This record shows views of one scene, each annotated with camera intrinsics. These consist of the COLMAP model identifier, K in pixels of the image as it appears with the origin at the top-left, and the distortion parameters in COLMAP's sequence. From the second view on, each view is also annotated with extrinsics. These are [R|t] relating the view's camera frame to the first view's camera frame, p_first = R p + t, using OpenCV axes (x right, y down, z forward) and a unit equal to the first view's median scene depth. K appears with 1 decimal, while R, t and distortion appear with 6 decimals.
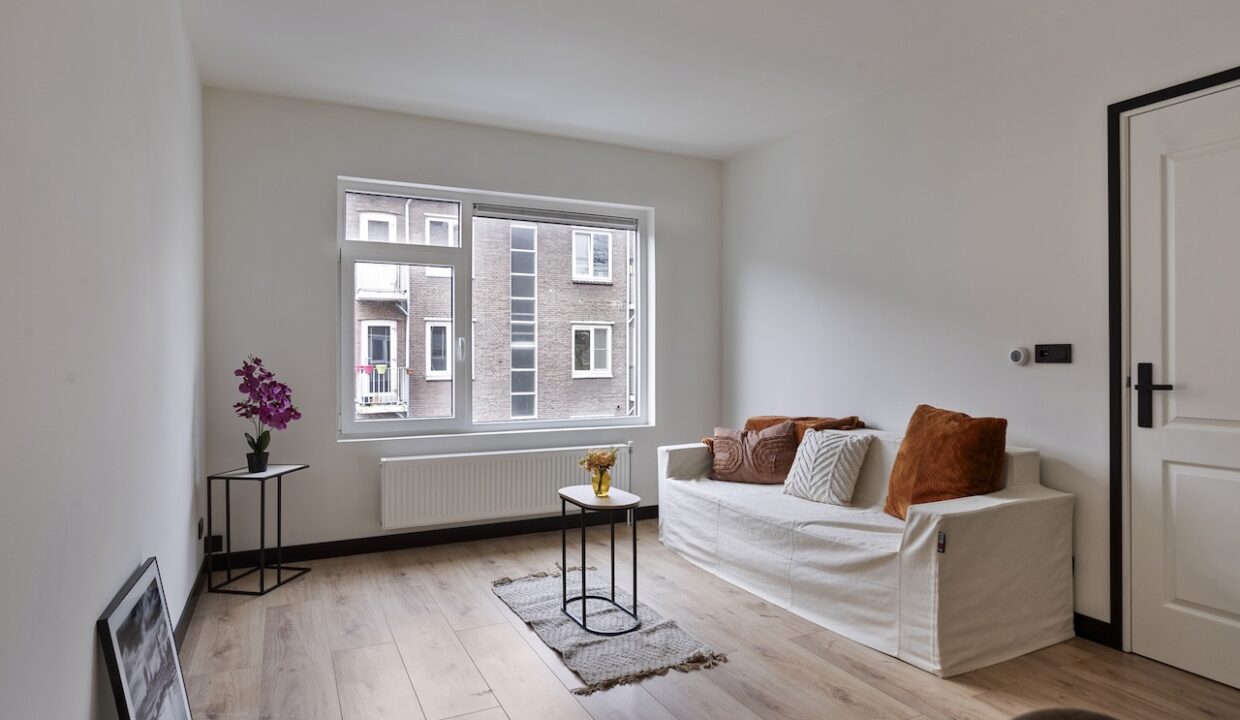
lens RADIAL K [[702.2, 0, 622.4], [0, 702.2, 360.7], [0, 0, 1]] dist [-0.003339, 0.000537]
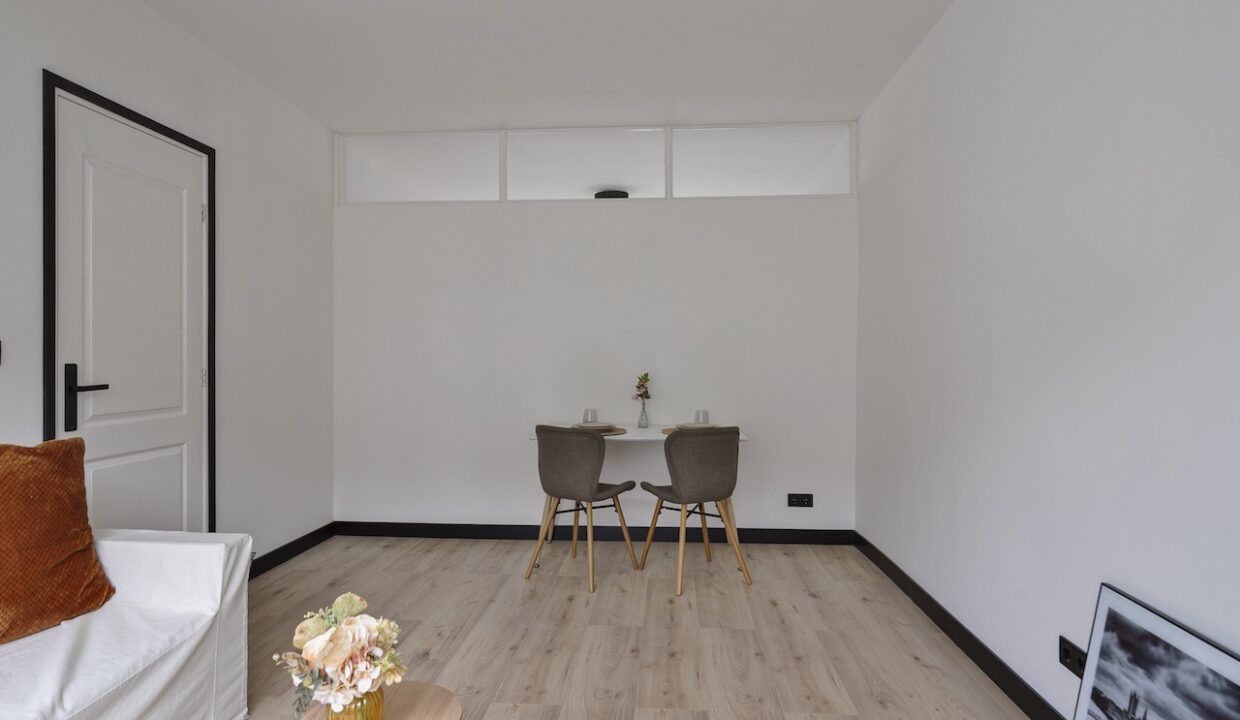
lens RADIAL K [[702.2, 0, 618.2], [0, 702.2, 356.0], [0, 0, 1]] dist [-0.003339, 0.000537]
pose [[-0.865945, 0.002293, 0.500134, -0.379328], [0.003110, 0.999995, 0.000801, -0.005368], [-0.500129, 0.002249, -0.865948, 1.466753]]
